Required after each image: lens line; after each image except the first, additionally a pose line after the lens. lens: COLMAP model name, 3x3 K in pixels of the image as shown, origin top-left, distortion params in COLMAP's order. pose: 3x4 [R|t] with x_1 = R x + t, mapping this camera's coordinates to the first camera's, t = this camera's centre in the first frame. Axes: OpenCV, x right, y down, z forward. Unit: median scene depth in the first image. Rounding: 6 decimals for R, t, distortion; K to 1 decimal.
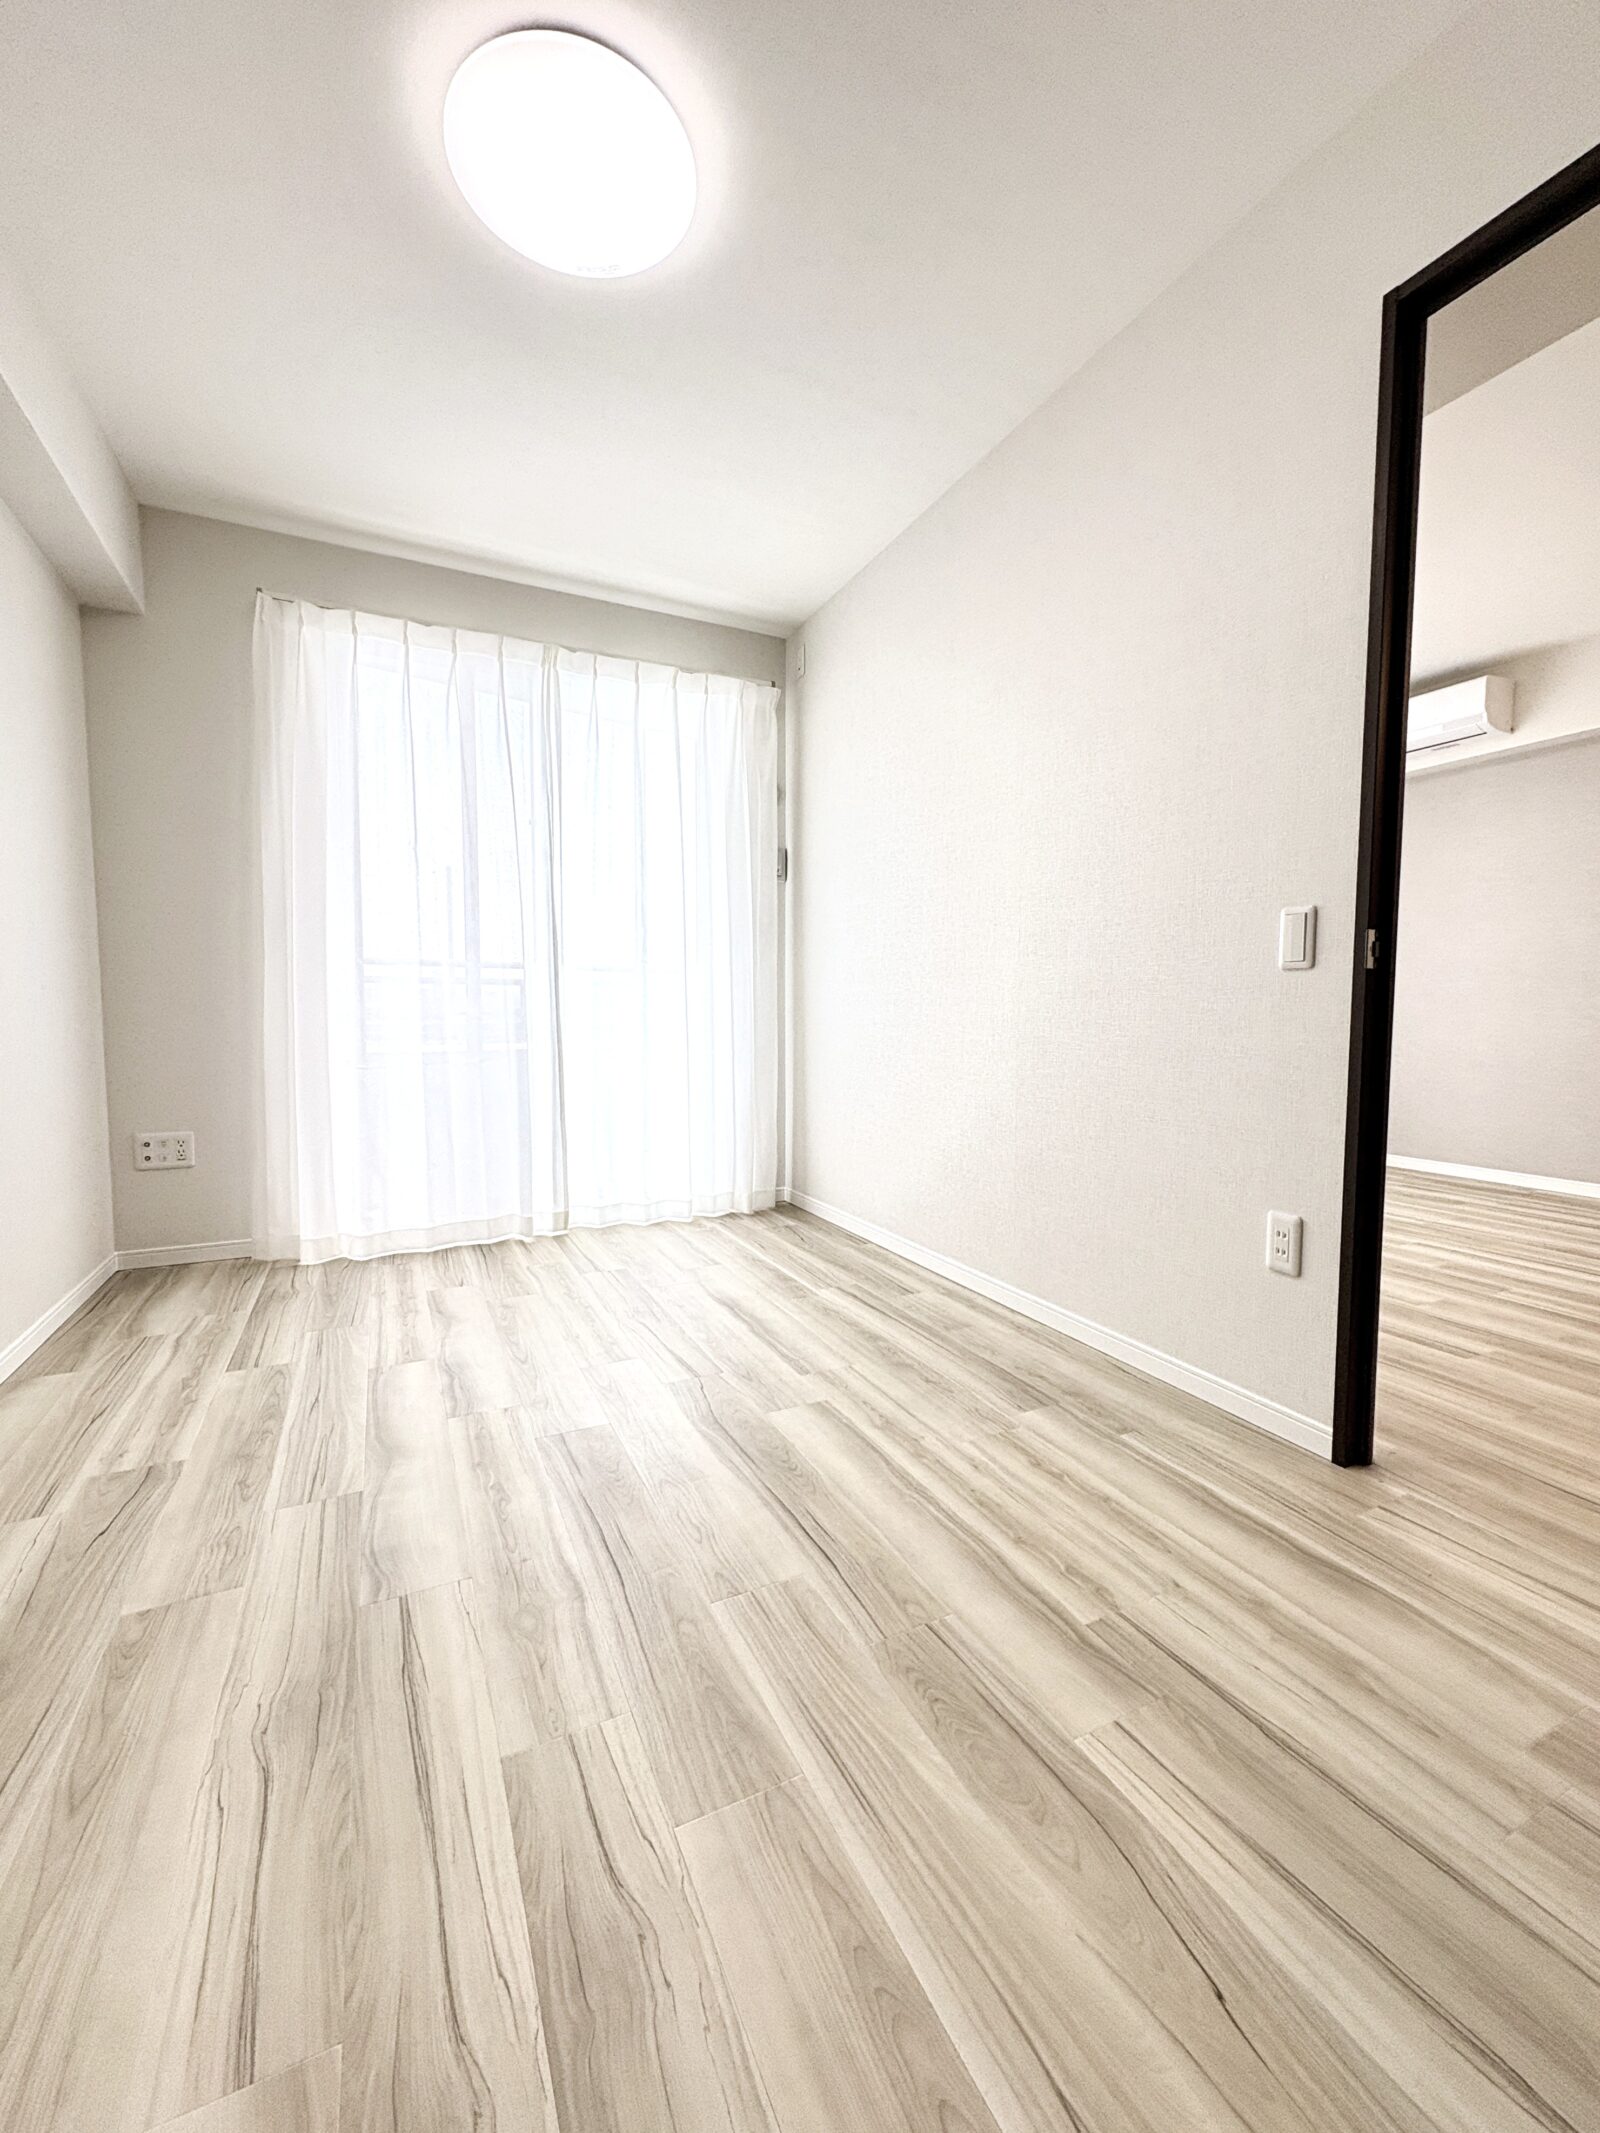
lens RADIAL K [[885.4, 0, 800.0], [0, 885.4, 1066.5], [0, 0, 1]] dist [0.000963, 0.001013]
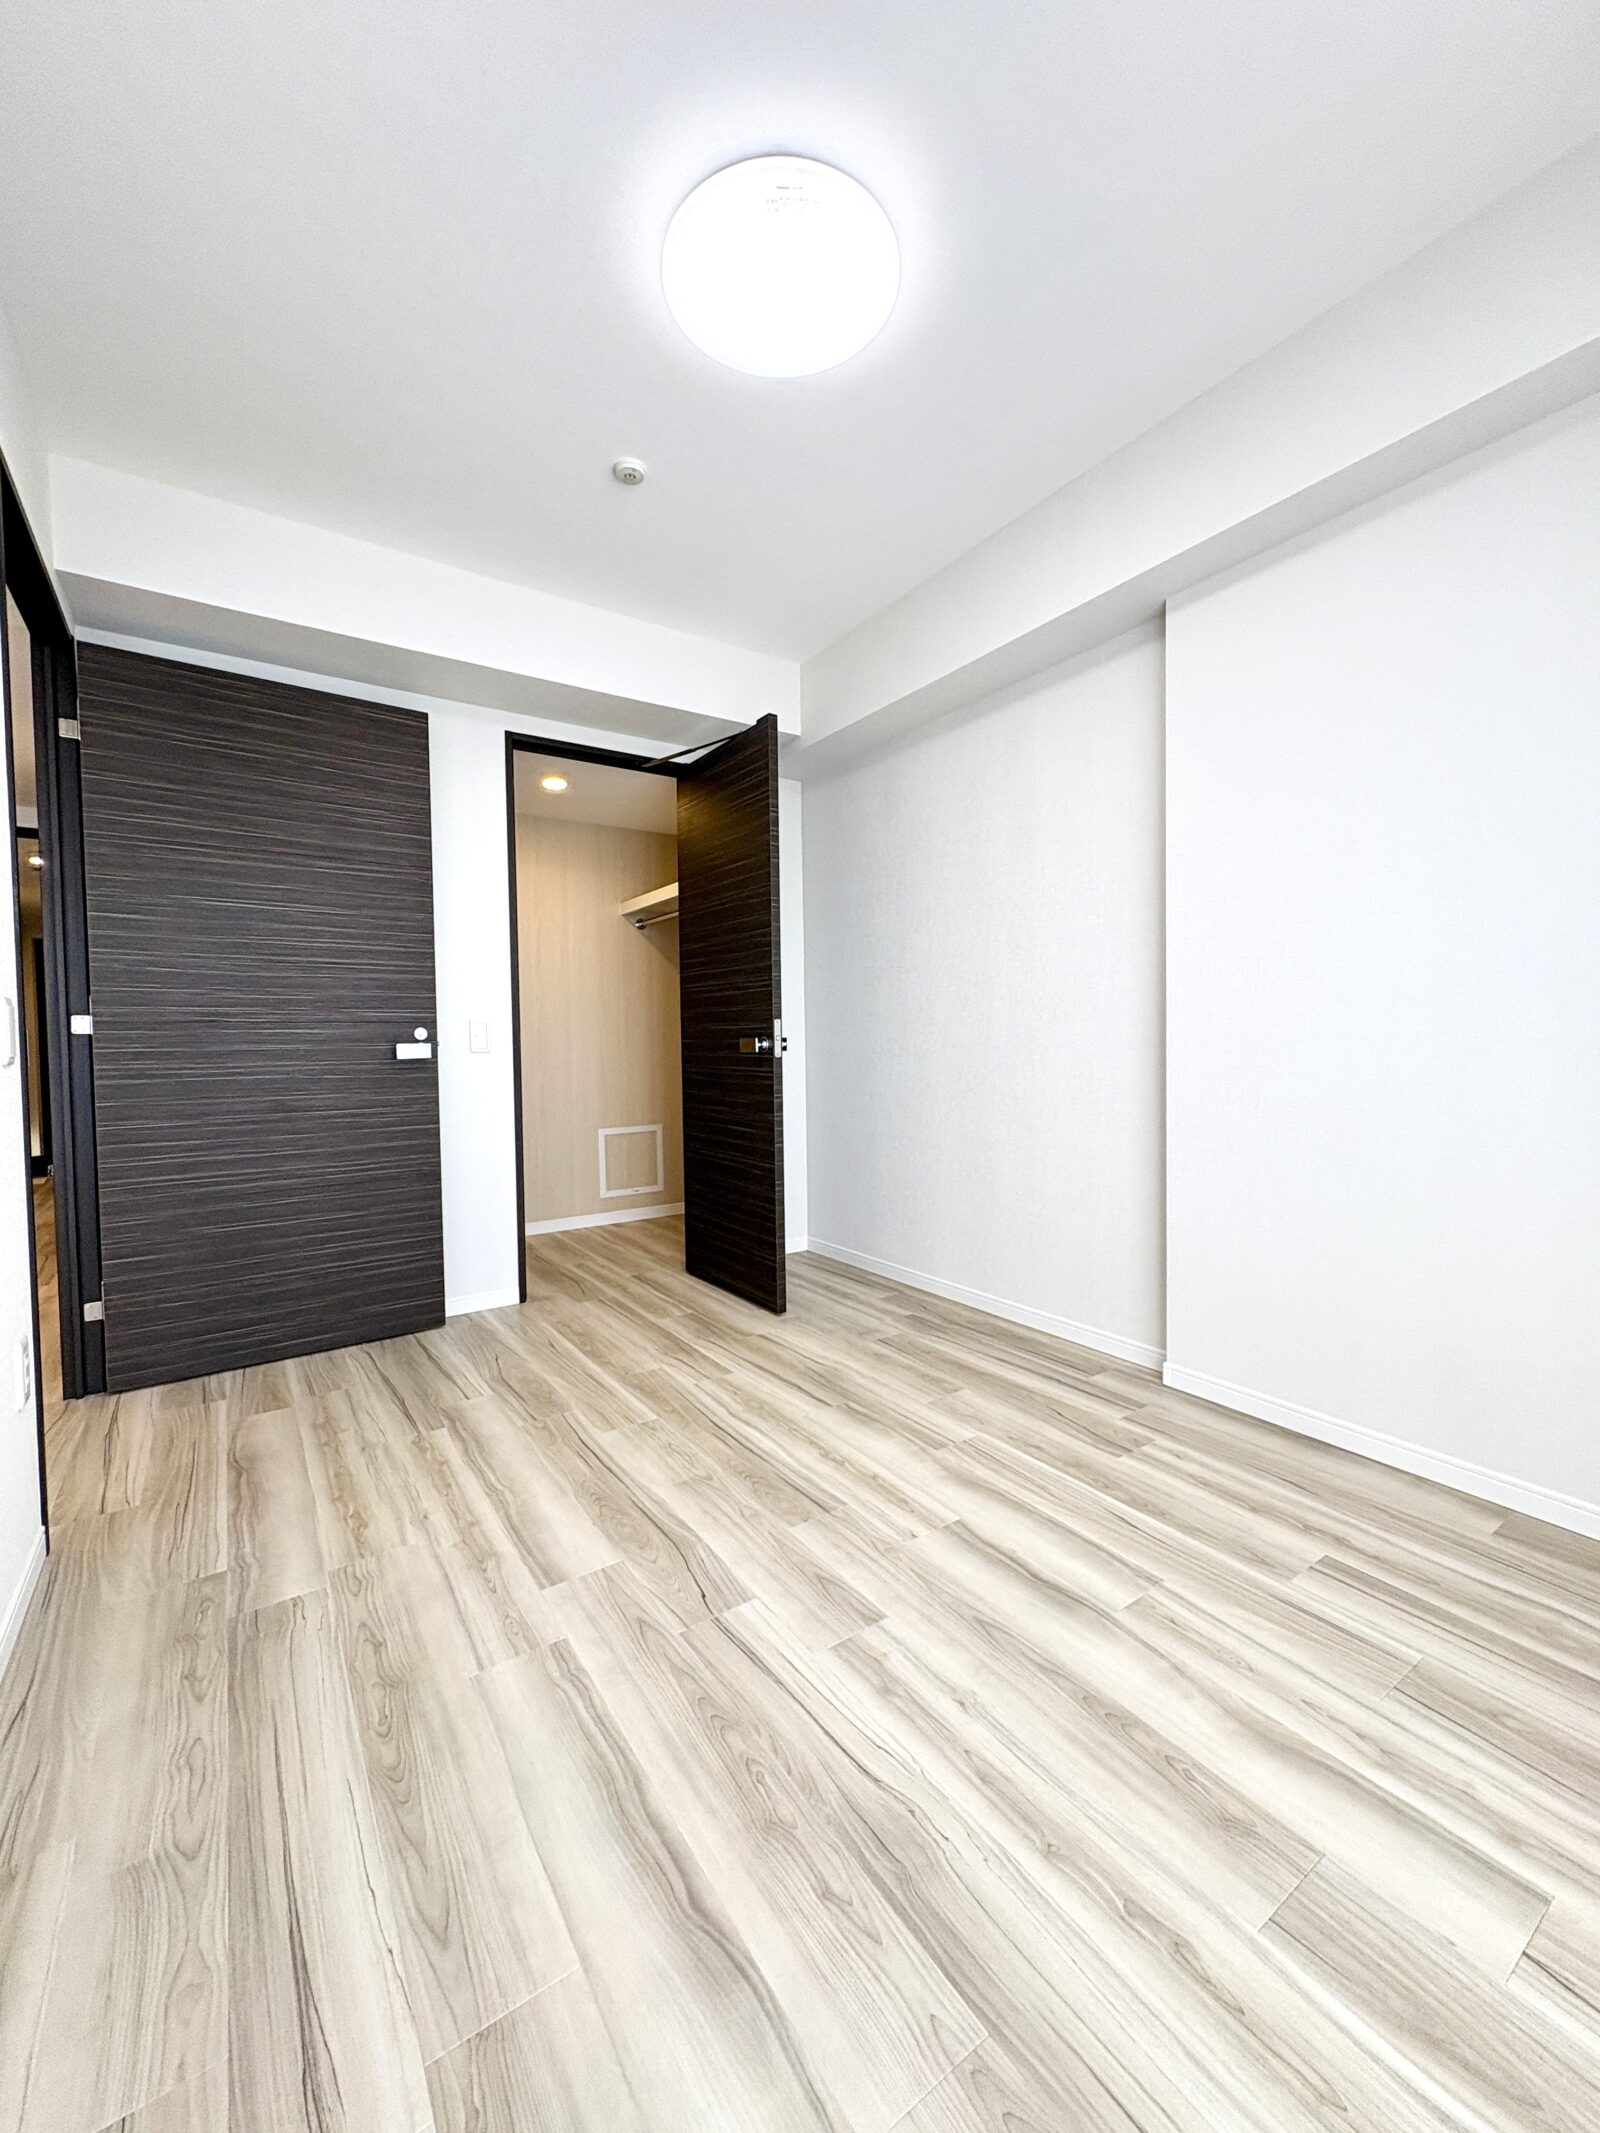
lens RADIAL K [[885.4, 0, 800.0], [0, 885.4, 1066.5], [0, 0, 1]] dist [0.000963, 0.001013]
pose [[-0.990327, 0.019400, -0.137389, -0.119118], [0.006481, 0.995564, 0.093865, -0.196850], [0.138601, 0.092066, -0.986060, 2.091184]]
